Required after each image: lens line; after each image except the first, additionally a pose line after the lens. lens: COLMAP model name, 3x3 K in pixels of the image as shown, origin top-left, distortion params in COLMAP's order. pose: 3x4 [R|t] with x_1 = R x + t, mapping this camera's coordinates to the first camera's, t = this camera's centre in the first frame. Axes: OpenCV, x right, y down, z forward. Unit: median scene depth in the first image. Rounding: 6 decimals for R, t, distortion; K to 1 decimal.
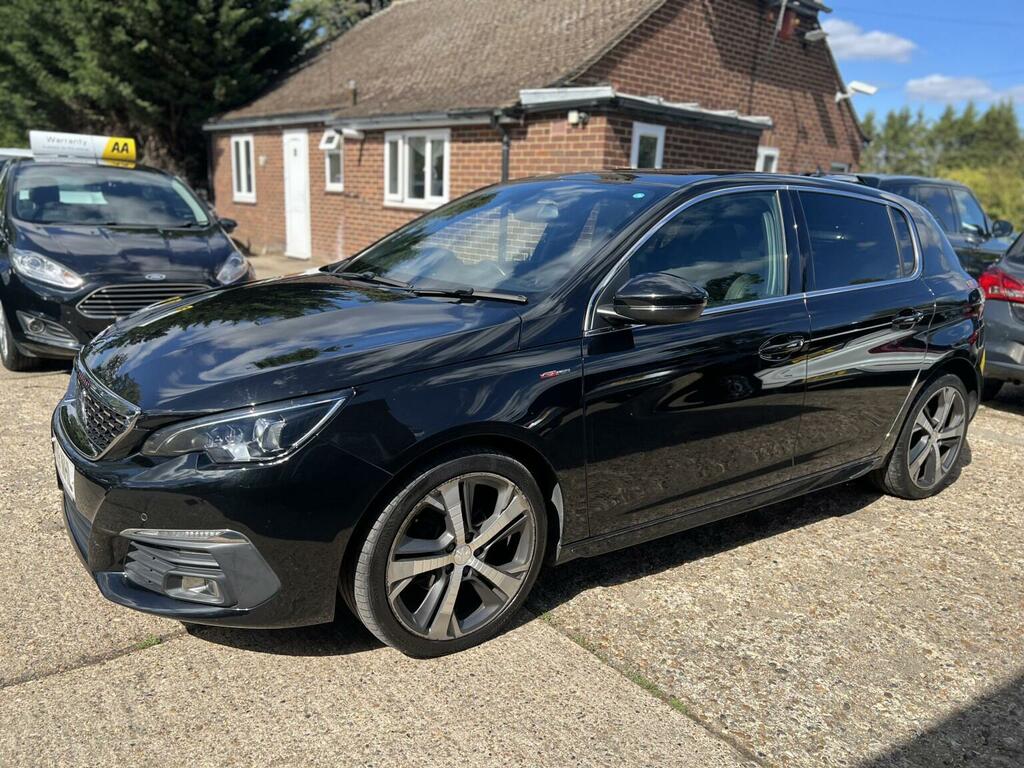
lens RADIAL K [[773.8, 0, 514.4], [0, 773.8, 398.3], [0, 0, 1]] dist [0.038512, -0.034799]
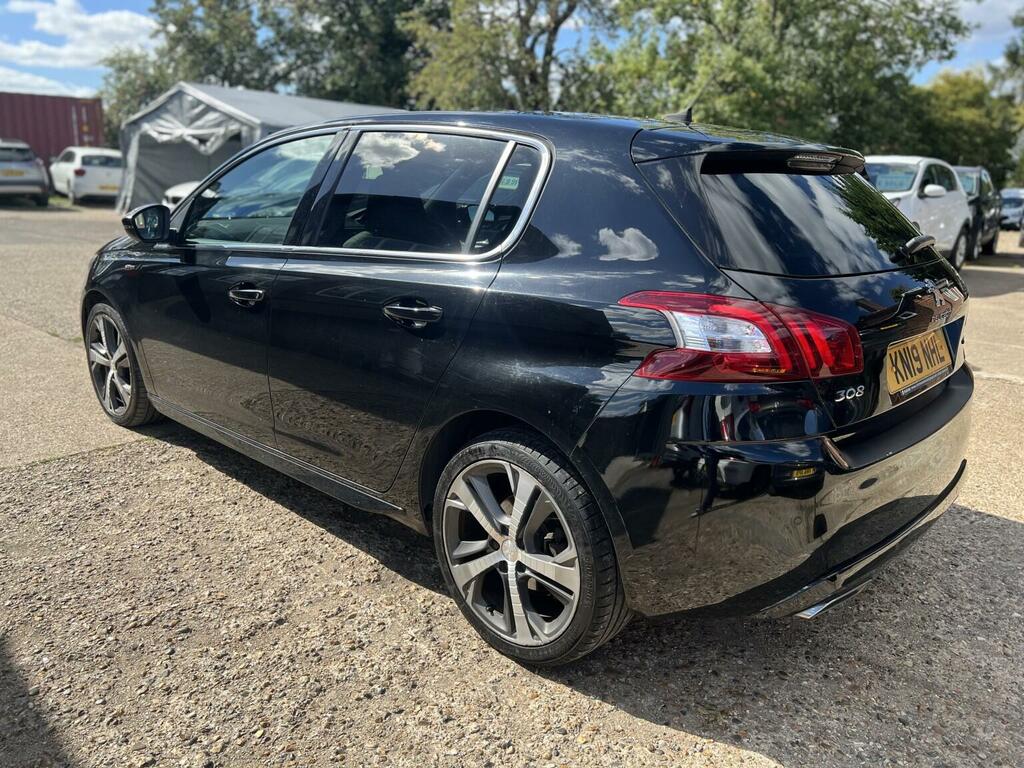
lens RADIAL K [[770.6, 0, 507.1], [0, 770.6, 386.2], [0, 0, 1]] dist [0.010291, 0.000102]
pose [[0.210604, 0.218966, -0.952733, 0.403285], [-0.255112, 0.953131, 0.162665, -0.057855], [0.943697, 0.208796, 0.256594, 0.324892]]
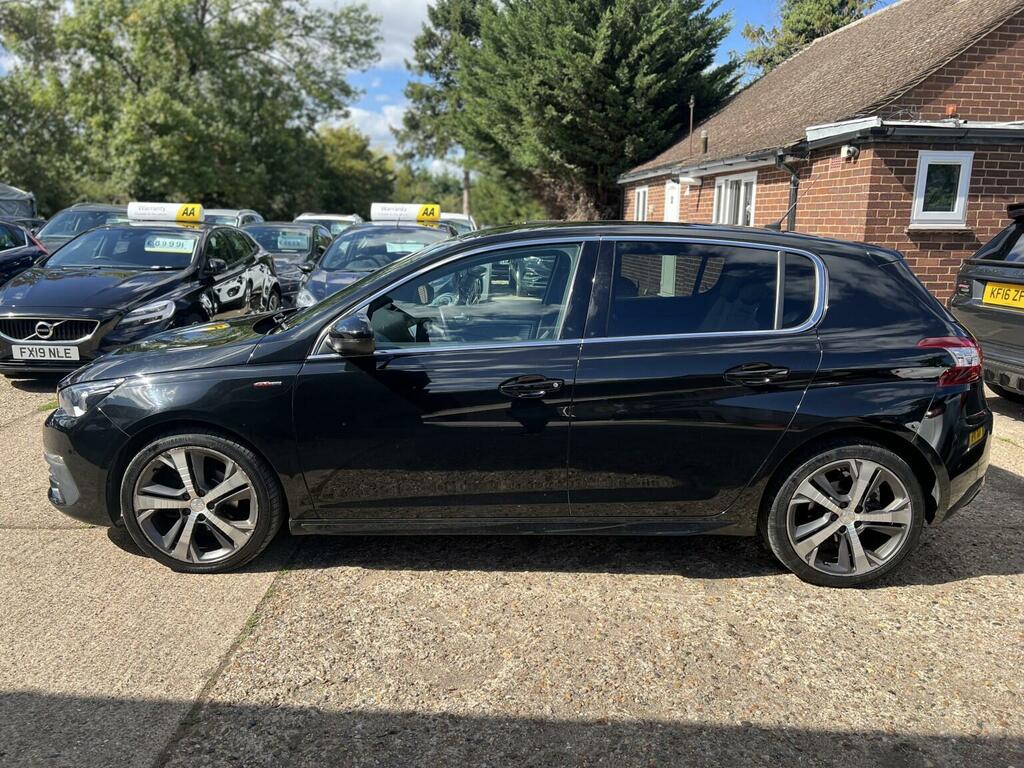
lens RADIAL K [[773.8, 0, 514.4], [0, 773.8, 398.3], [0, 0, 1]] dist [0.038512, -0.034799]
pose [[0.816744, 0.090834, -0.569805, 0.280585], [-0.118618, 0.992870, -0.011748, -0.010387], [0.564676, 0.077184, 0.821696, 0.031665]]
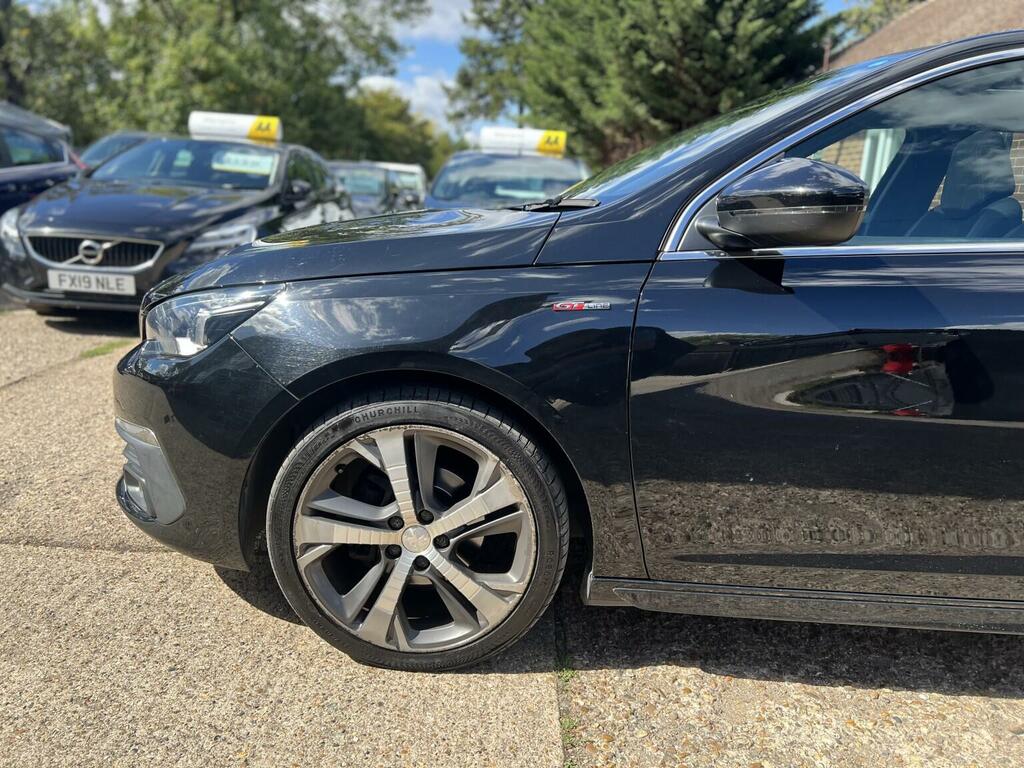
lens RADIAL K [[783.0, 0, 516.6], [0, 783.0, 386.2], [0, 0, 1]] dist [0.040188, -0.035796]
pose [[0.797284, 0.136989, -0.587853, 0.097825], [-0.167060, 0.985942, 0.003179, 0.009925], [0.580024, 0.095672, 0.808961, 0.103436]]
